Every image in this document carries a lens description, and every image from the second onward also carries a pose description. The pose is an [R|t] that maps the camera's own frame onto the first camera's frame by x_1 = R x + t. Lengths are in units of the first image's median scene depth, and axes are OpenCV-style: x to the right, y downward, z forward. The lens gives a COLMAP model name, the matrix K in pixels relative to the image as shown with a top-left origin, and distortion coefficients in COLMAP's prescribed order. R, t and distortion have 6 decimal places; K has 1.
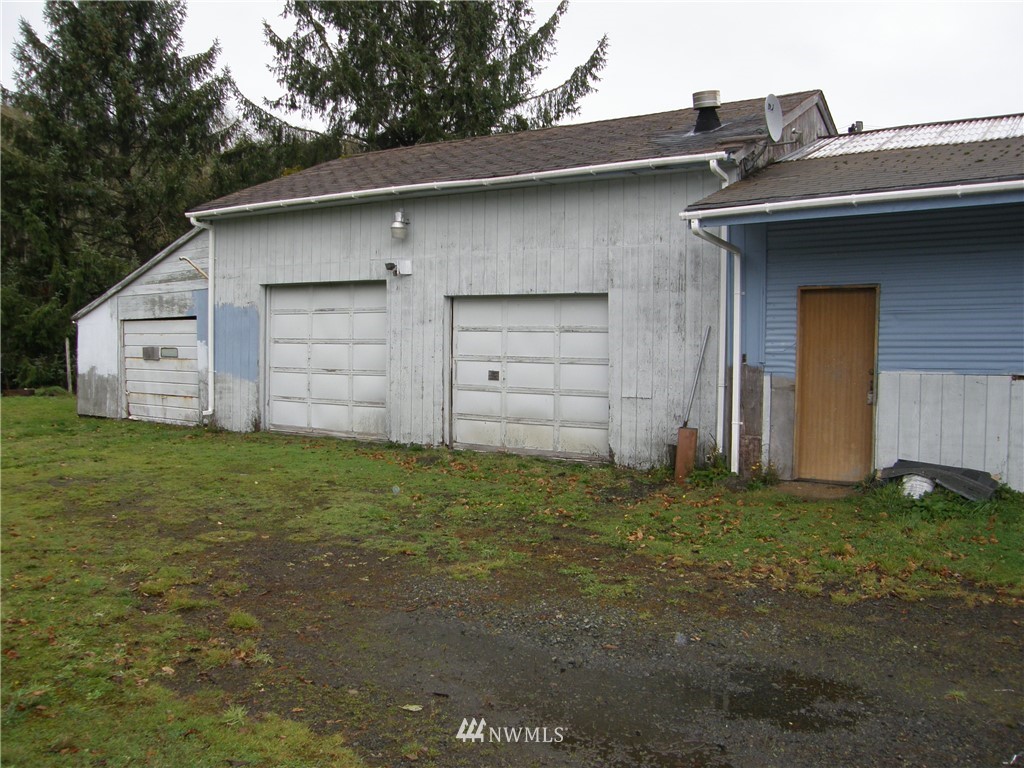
lens RADIAL K [[862.3, 0, 509.4], [0, 862.3, 385.1], [0, 0, 1]] dist [-0.102338, 0.019486]
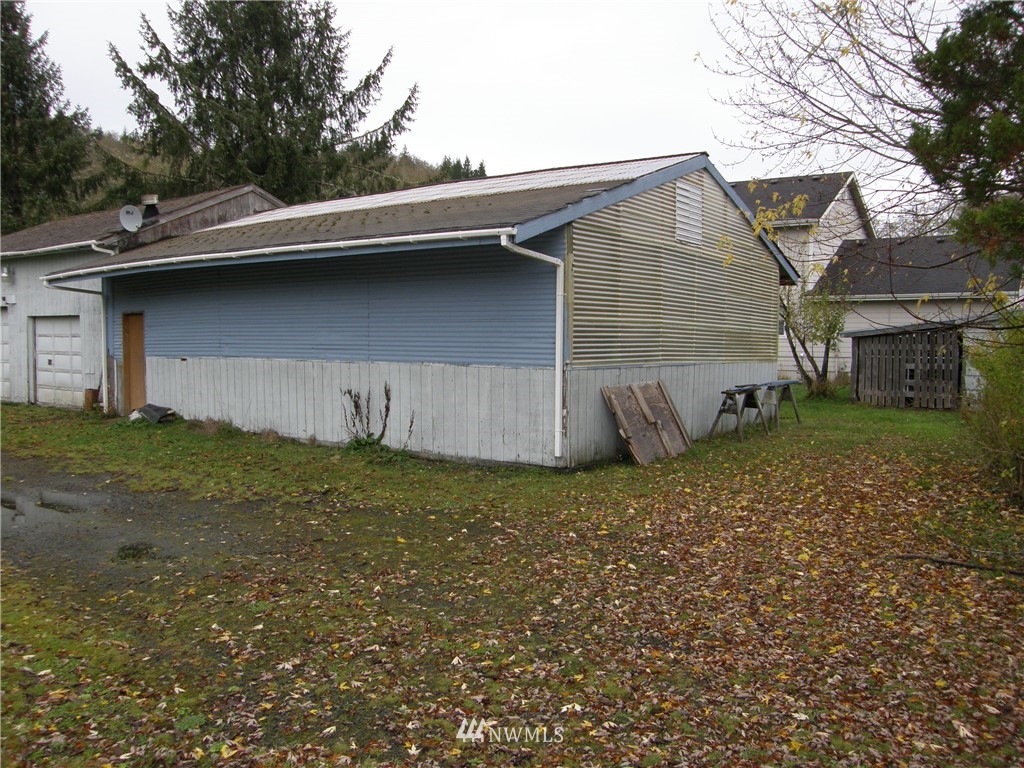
lens RADIAL K [[862.3, 0, 514.5], [0, 862.3, 384.6], [0, 0, 1]] dist [-0.102338, 0.019486]
pose [[0.998112, -0.001811, -0.061401, 0.774799], [0.002052, 0.999990, 0.003851, 0.022447], [0.061394, -0.003970, 0.998106, -0.470572]]
